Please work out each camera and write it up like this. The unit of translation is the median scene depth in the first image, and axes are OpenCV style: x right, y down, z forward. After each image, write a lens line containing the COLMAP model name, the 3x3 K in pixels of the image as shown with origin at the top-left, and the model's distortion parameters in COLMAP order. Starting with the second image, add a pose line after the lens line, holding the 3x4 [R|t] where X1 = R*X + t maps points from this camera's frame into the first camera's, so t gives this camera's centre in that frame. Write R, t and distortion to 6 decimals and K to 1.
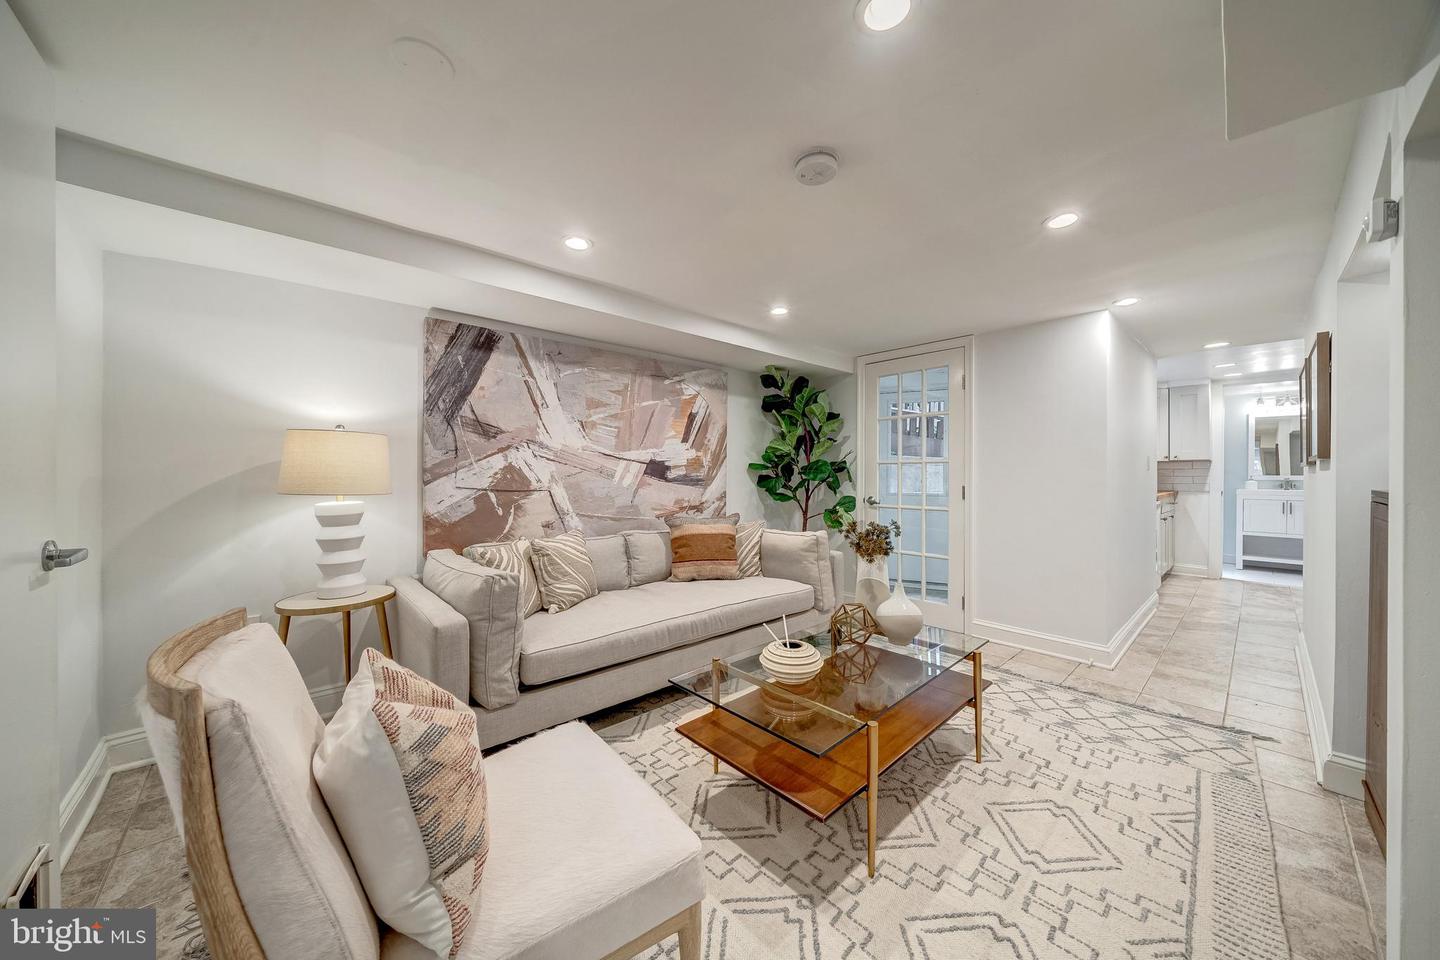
lens RADIAL K [[494.4, 0, 720.5], [0, 494.4, 478.1], [0, 0, 1]] dist [-0.006222, -0.000059]
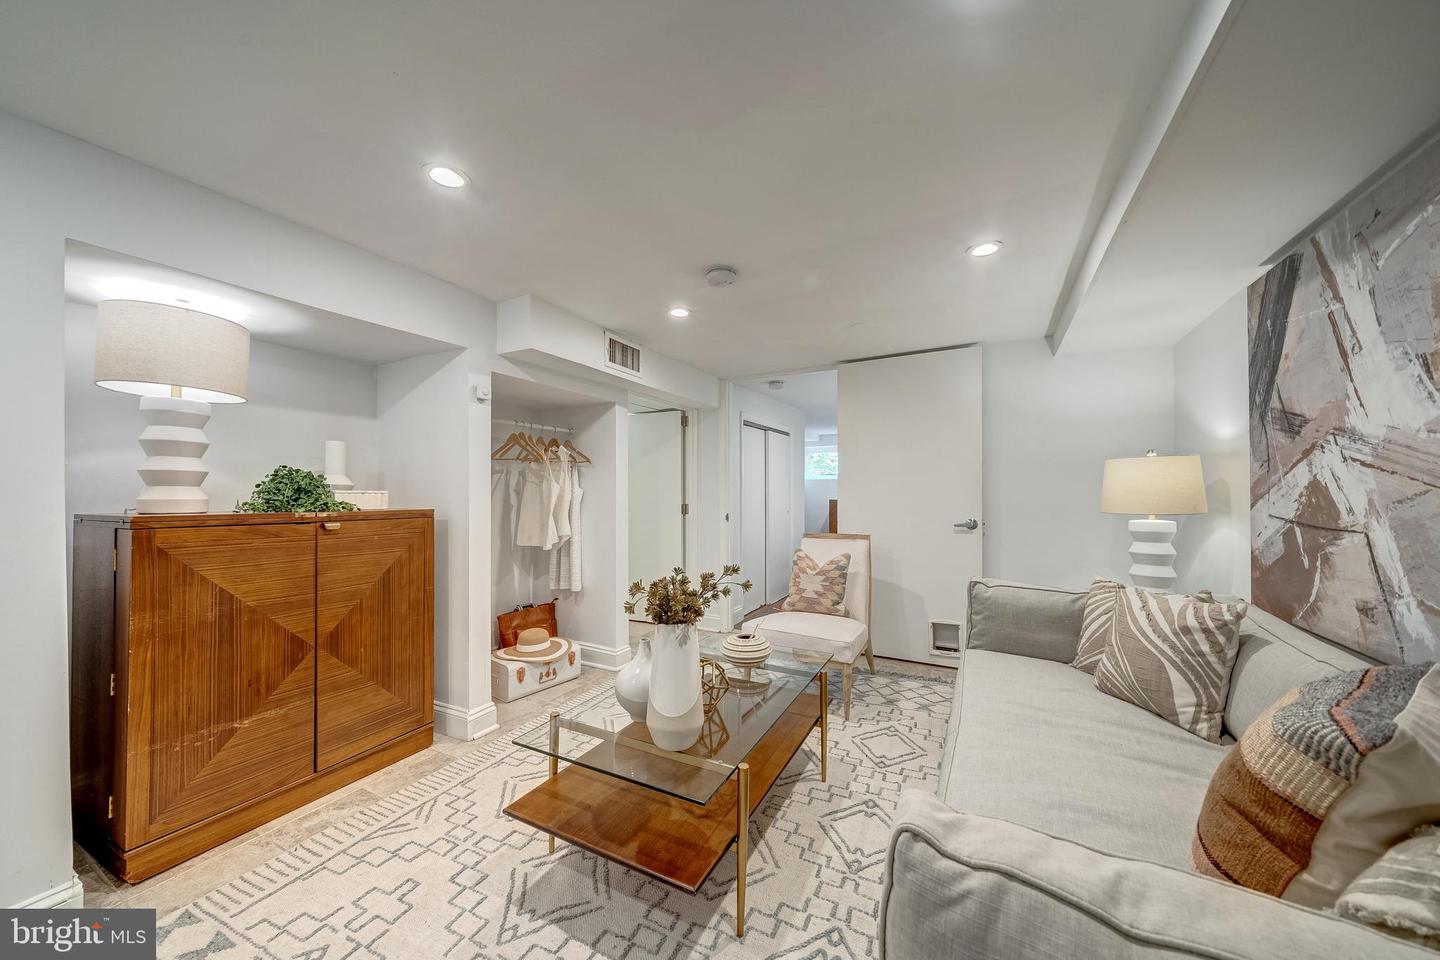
lens RADIAL K [[494.4, 0, 712.6], [0, 494.4, 491.6], [0, 0, 1]] dist [-0.006222, -0.000059]
pose [[-0.942591, -0.001920, -0.333944, 0.348856], [-0.003904, 0.999978, 0.005270, -0.012311], [0.333927, 0.006271, -0.942578, 1.178743]]
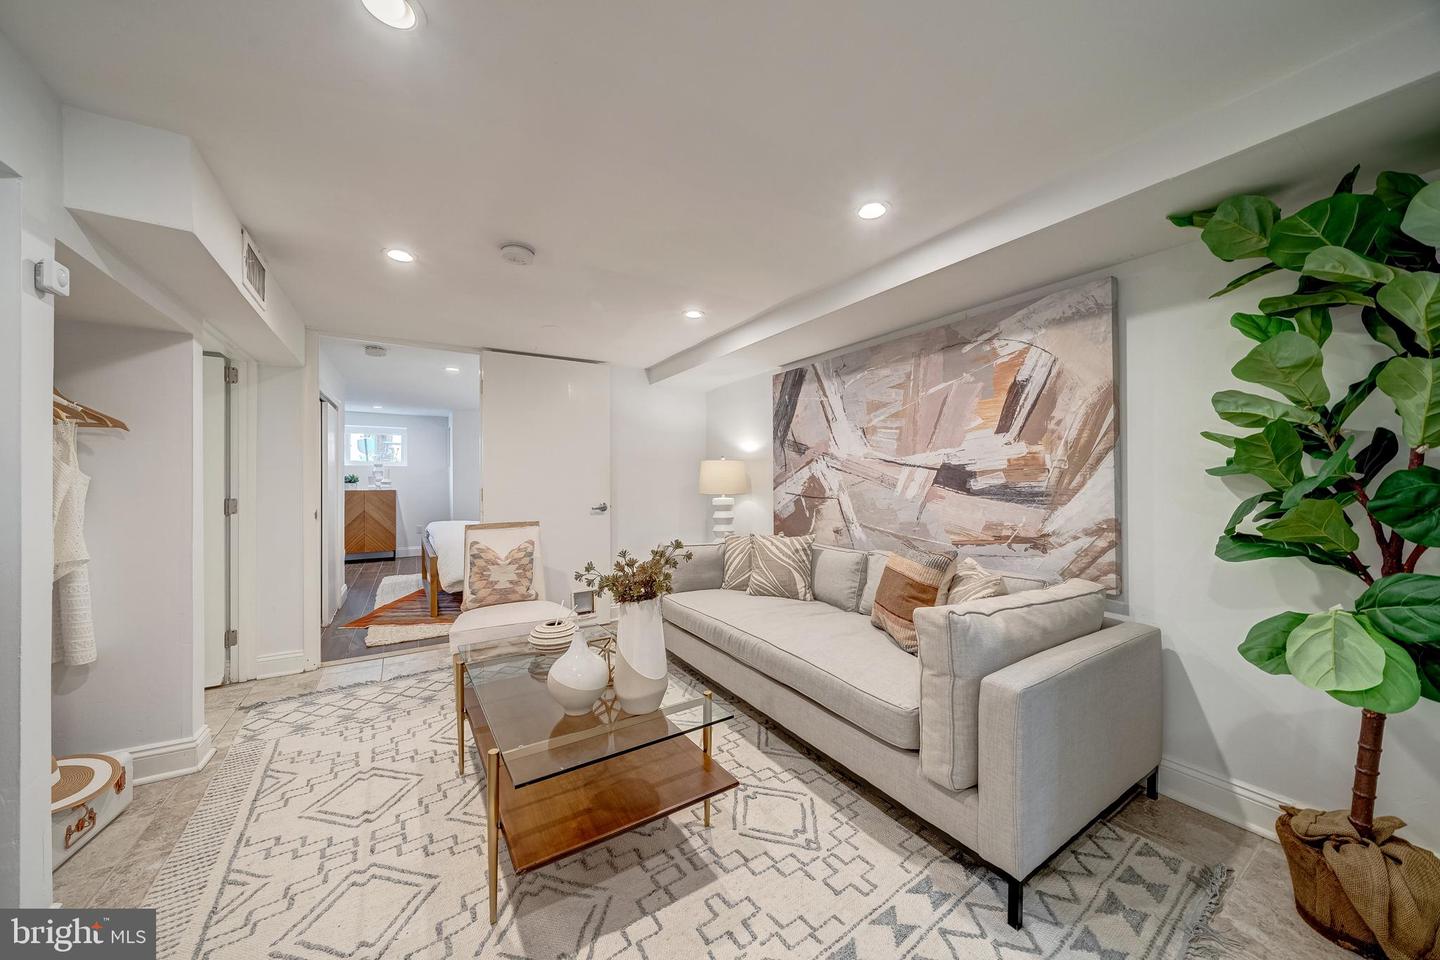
lens RADIAL K [[494.4, 0, 717.0], [0, 494.4, 479.9], [0, 0, 1]] dist [-0.006222, -0.000059]
pose [[-0.174141, -0.003602, -0.984714, 0.716600], [-0.007386, 0.999970, -0.002351, -0.010215], [0.984693, 0.006864, -0.174162, 0.897627]]
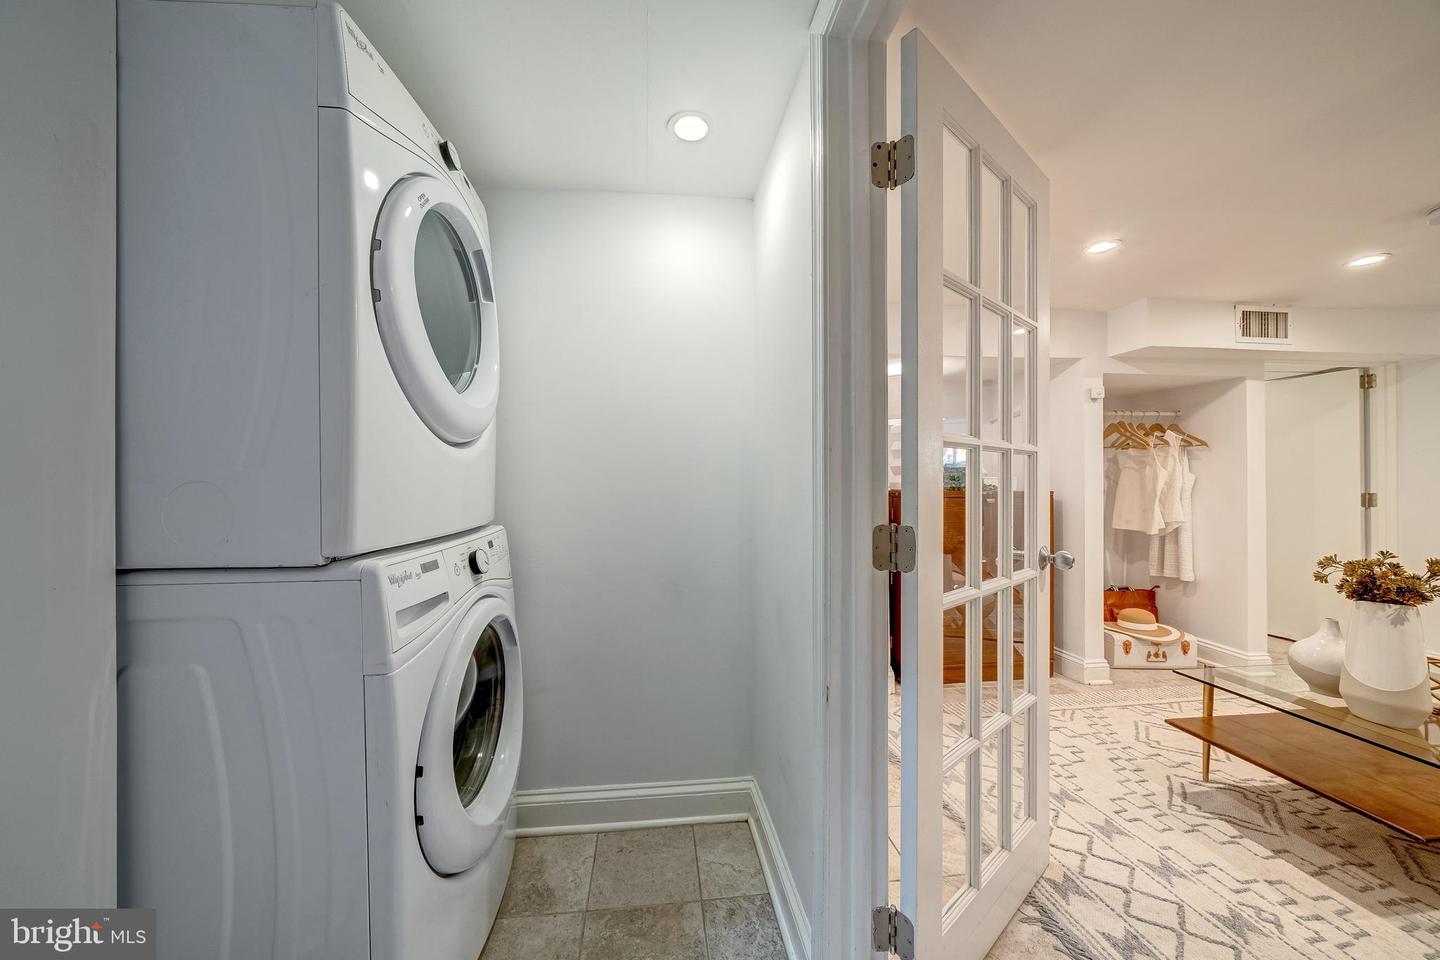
lens RADIAL K [[494.4, 0, 712.1], [0, 494.4, 478.3], [0, 0, 1]] dist [-0.006222, -0.000059]
pose [[-0.809146, 0.002082, 0.587604, 0.472016], [0.004877, 0.999983, 0.003173, -0.010570], [-0.587588, 0.005433, -0.809142, 1.484838]]
